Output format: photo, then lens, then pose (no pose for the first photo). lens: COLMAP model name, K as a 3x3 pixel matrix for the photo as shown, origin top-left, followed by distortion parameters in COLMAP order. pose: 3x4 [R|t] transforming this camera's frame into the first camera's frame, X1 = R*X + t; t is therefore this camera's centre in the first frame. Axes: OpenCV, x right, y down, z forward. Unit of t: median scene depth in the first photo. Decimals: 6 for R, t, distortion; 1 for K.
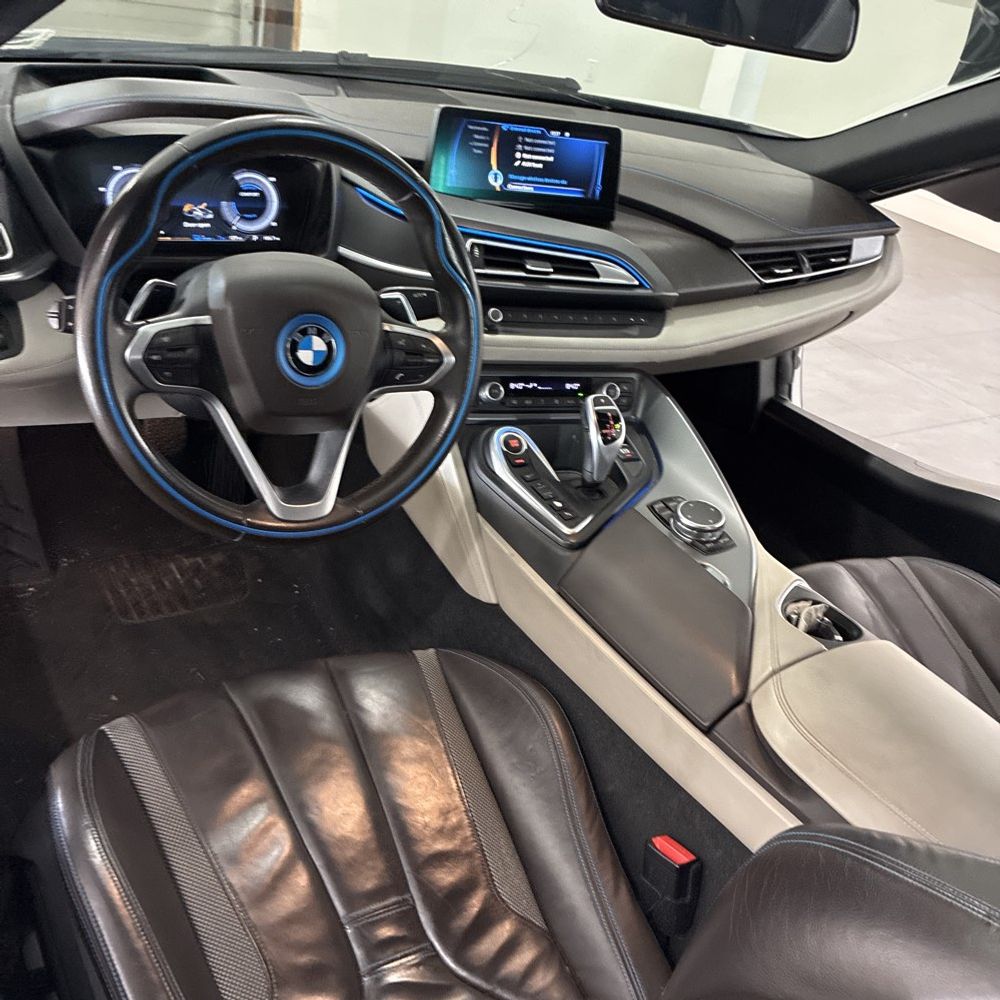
lens RADIAL K [[1007.7, 0, 517.1], [0, 1007.7, 513.1], [0, 0, 1]] dist [0.026237, -0.009356]
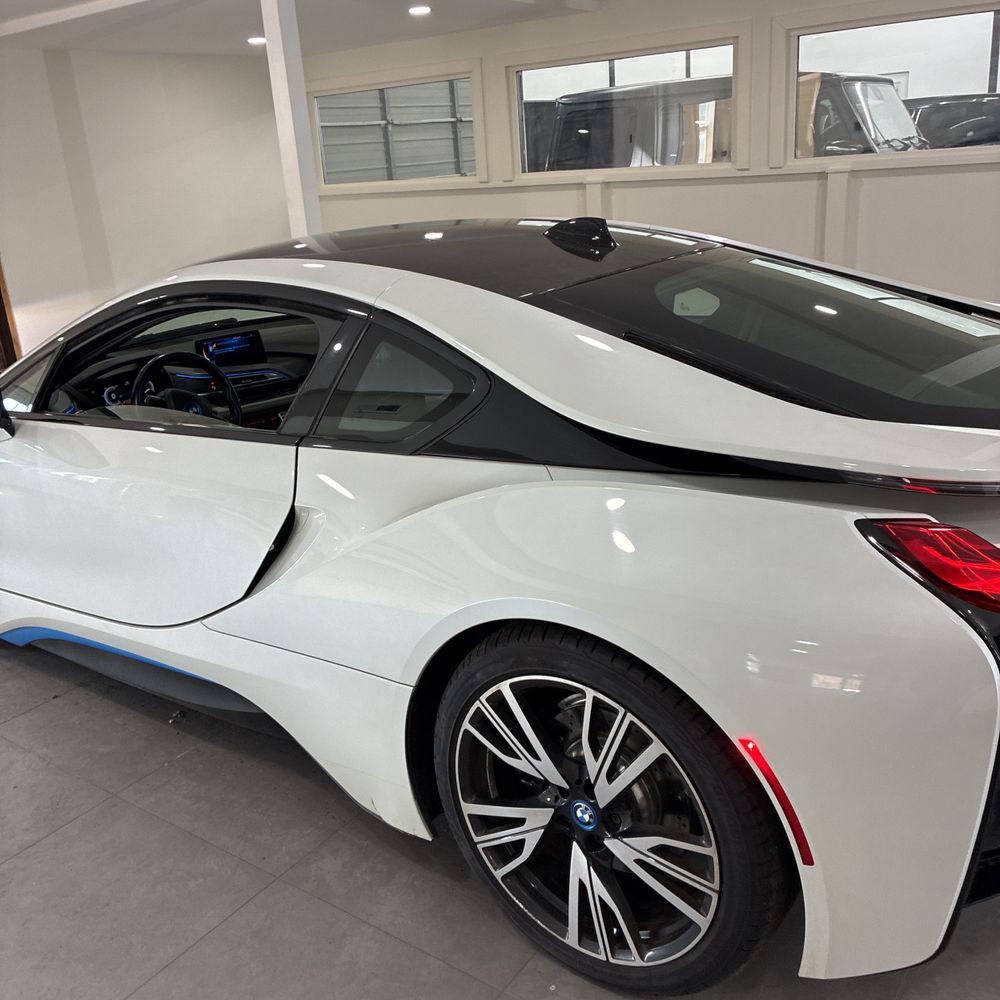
lens RADIAL K [[1008.3, 0, 494.3], [0, 1008.3, 496.5], [0, 0, 1]] dist [-0.002939, 0.037313]
pose [[0.909499, -0.336256, 0.244424, -0.150384], [0.375348, 0.916974, -0.135178, 0.703389], [-0.178676, 0.214688, 0.960200, -1.785683]]
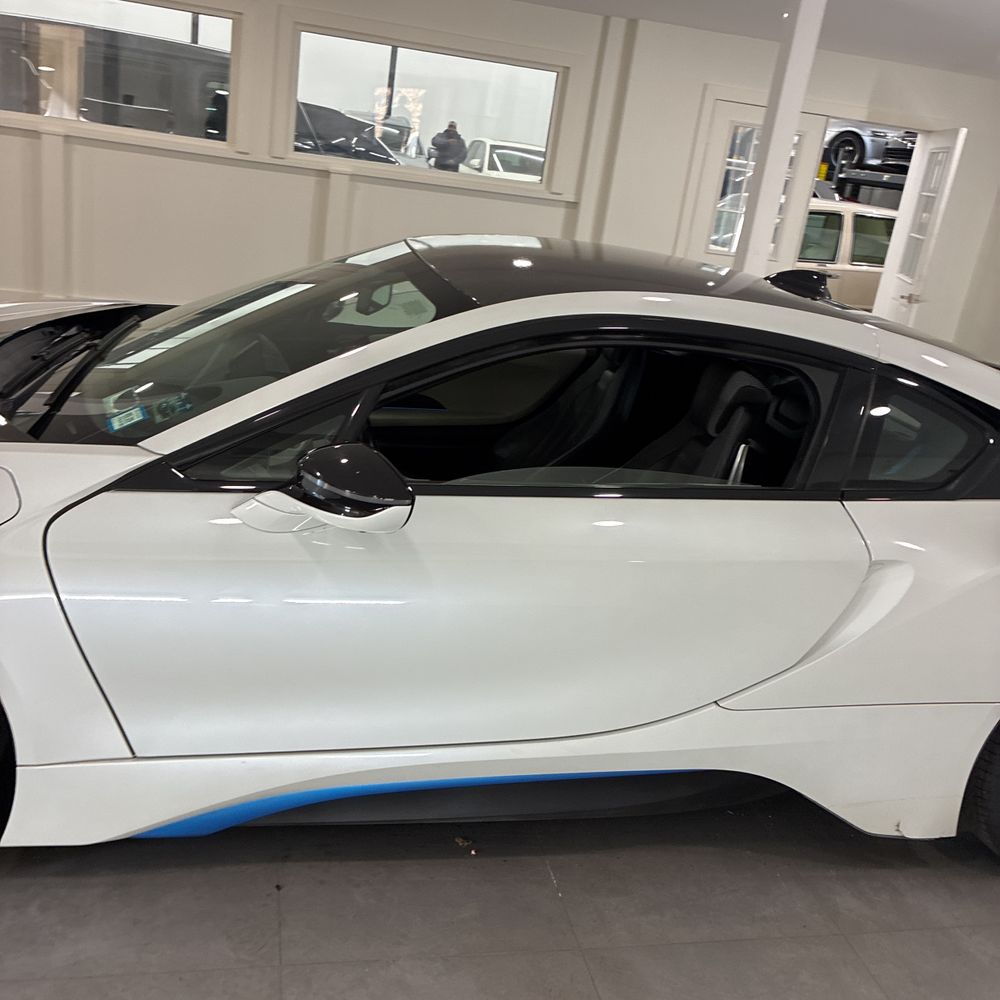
lens RADIAL K [[1008.3, 0, 491.5], [0, 1008.3, 494.5], [0, 0, 1]] dist [0.023692, -0.009534]
pose [[0.386560, -0.417708, 0.822248, -1.690292], [0.410336, 0.876344, 0.252280, -0.457909], [-0.825952, 0.239876, 0.510160, -0.428484]]
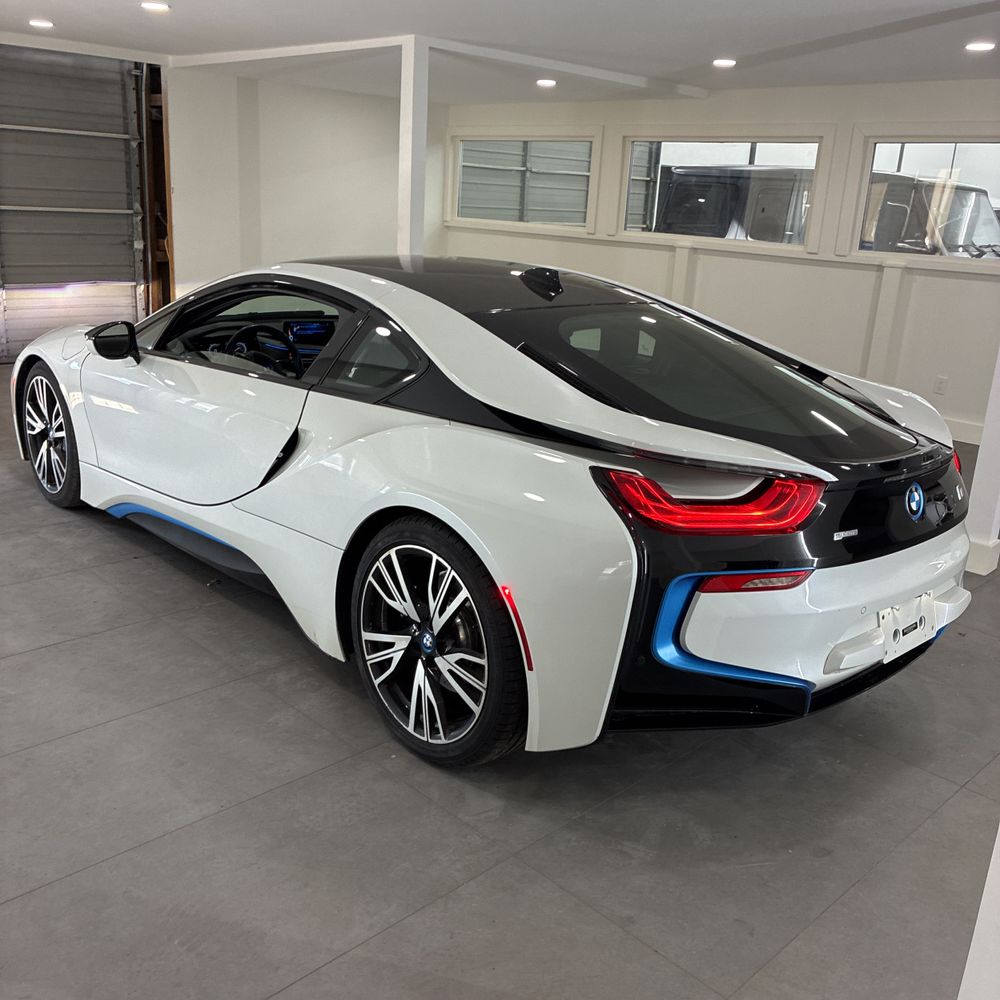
lens RADIAL K [[1008.3, 0, 491.5], [0, 1008.3, 494.5], [0, 0, 1]] dist [0.023692, -0.009534]
pose [[0.976244, -0.168076, 0.136740, 0.056937], [0.194187, 0.958650, -0.208043, 1.160746], [-0.096119, 0.229654, 0.968515, -2.593184]]
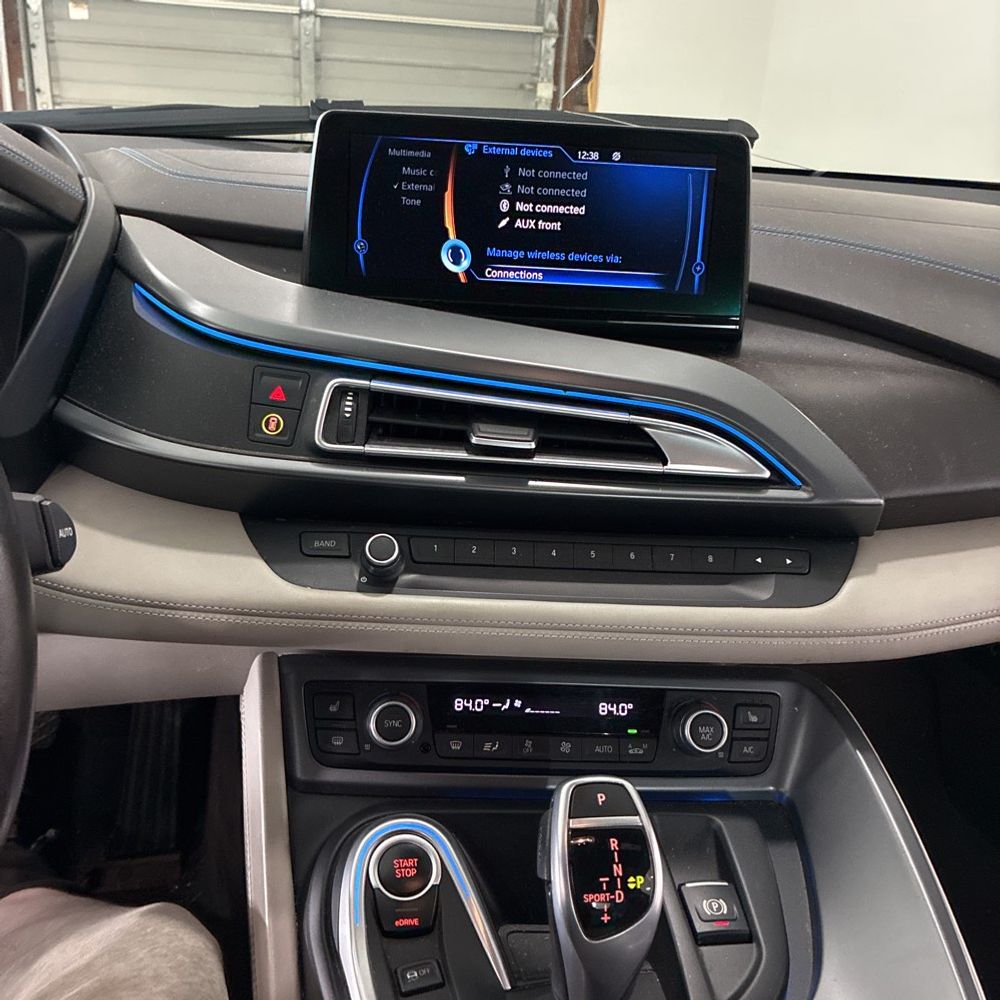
lens RADIAL K [[1021.9, 0, 496.9], [0, 1021.9, 506.2], [0, 0, 1]] dist [0.020549, -0.003852]
pose [[0.939396, 0.012956, -0.342588, 0.172412], [-0.075066, 0.982811, -0.168667, -0.148957], [0.334514, 0.184162, 0.924221, 0.631959]]
